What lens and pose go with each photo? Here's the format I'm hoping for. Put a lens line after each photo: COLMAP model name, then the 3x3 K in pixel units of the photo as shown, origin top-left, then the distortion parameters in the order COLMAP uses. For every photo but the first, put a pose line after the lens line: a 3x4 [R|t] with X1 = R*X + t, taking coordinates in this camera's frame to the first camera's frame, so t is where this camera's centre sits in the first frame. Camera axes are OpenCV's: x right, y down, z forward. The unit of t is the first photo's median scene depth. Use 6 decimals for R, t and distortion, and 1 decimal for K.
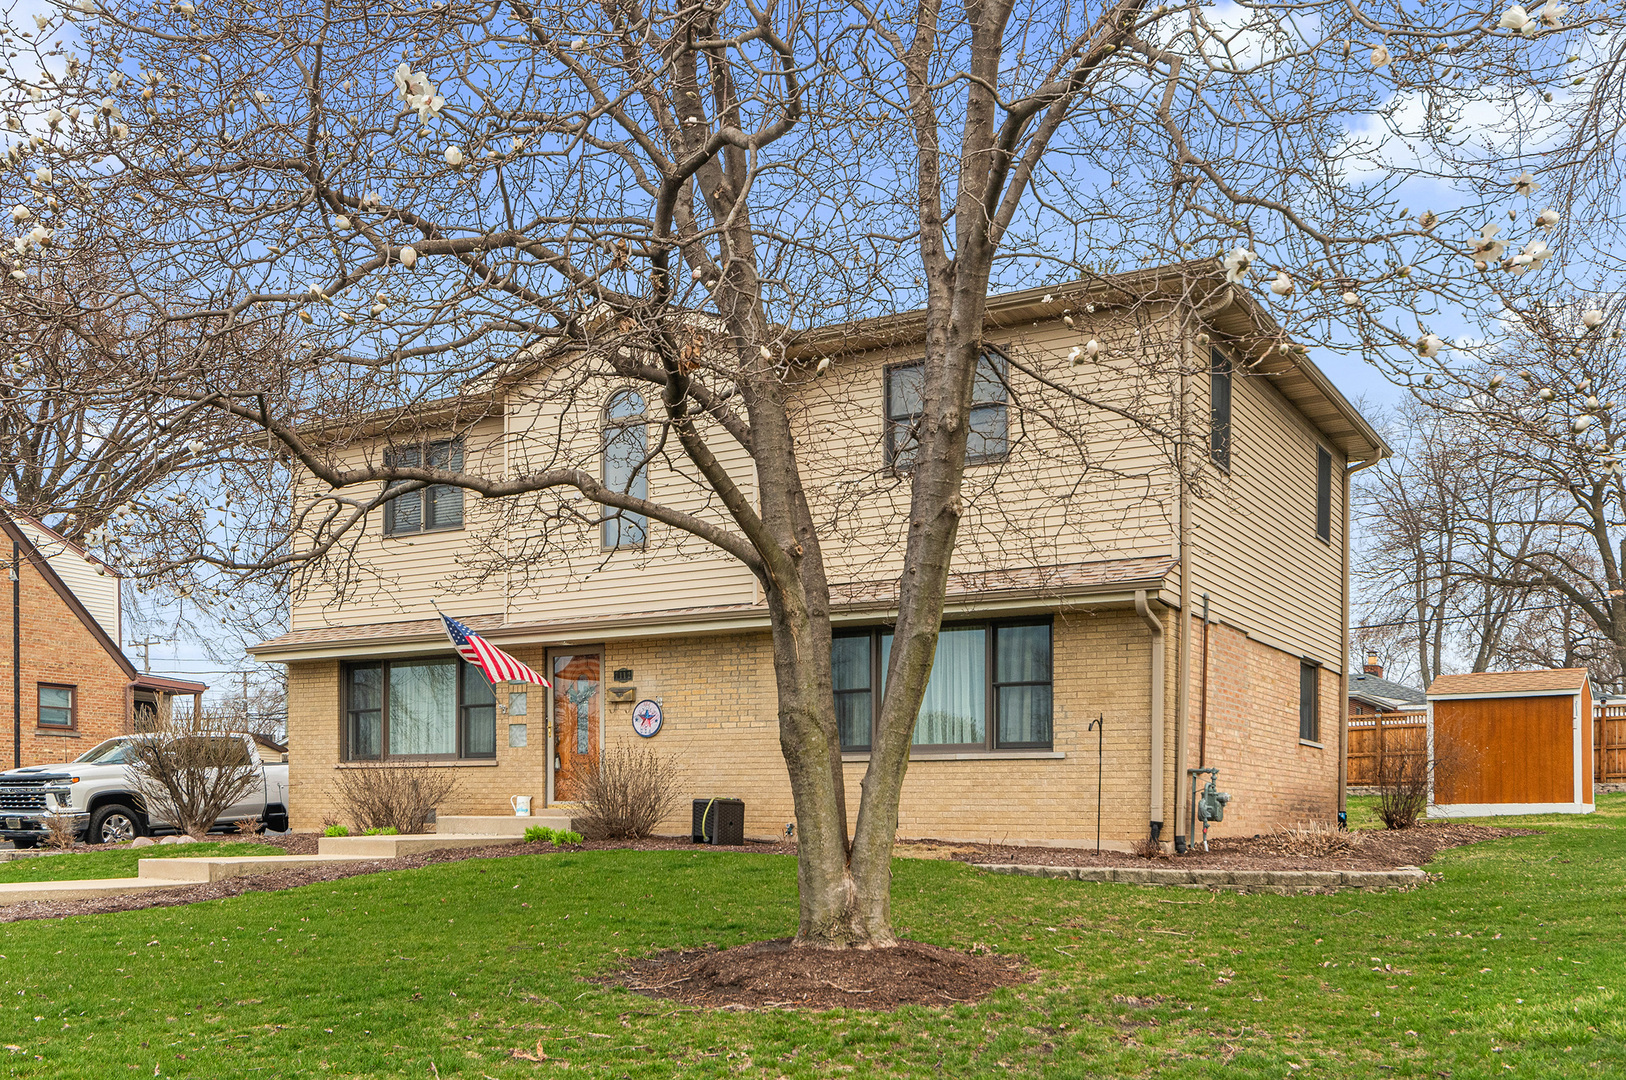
lens RADIAL K [[1367.4, 0, 813.0], [0, 1367.4, 540.0], [0, 0, 1]] dist [0.008778, 0.006288]
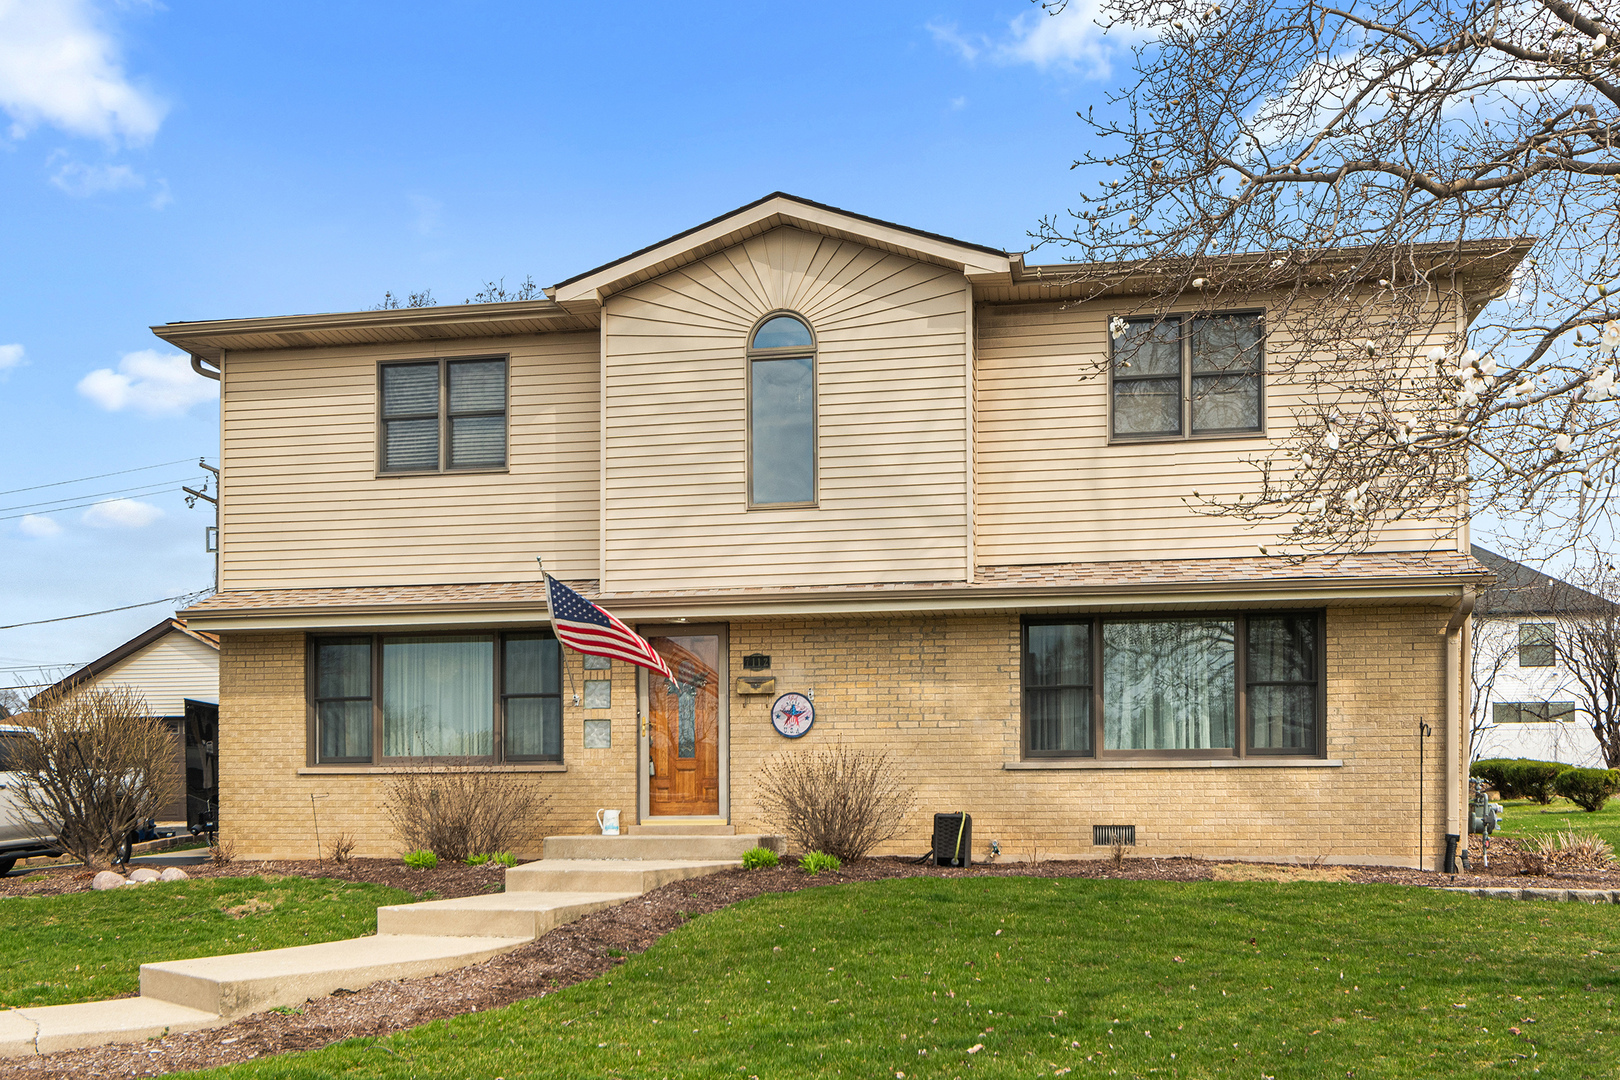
lens RADIAL K [[1362.4, 0, 810.0], [0, 1362.4, 540.0], [0, 0, 1]] dist [0.008778, 0.006288]
pose [[0.943153, 0.059731, 0.326949, -0.384566], [-0.057318, 0.998211, -0.017021, 0.038225], [-0.327380, -0.002686, 0.944889, 0.218946]]
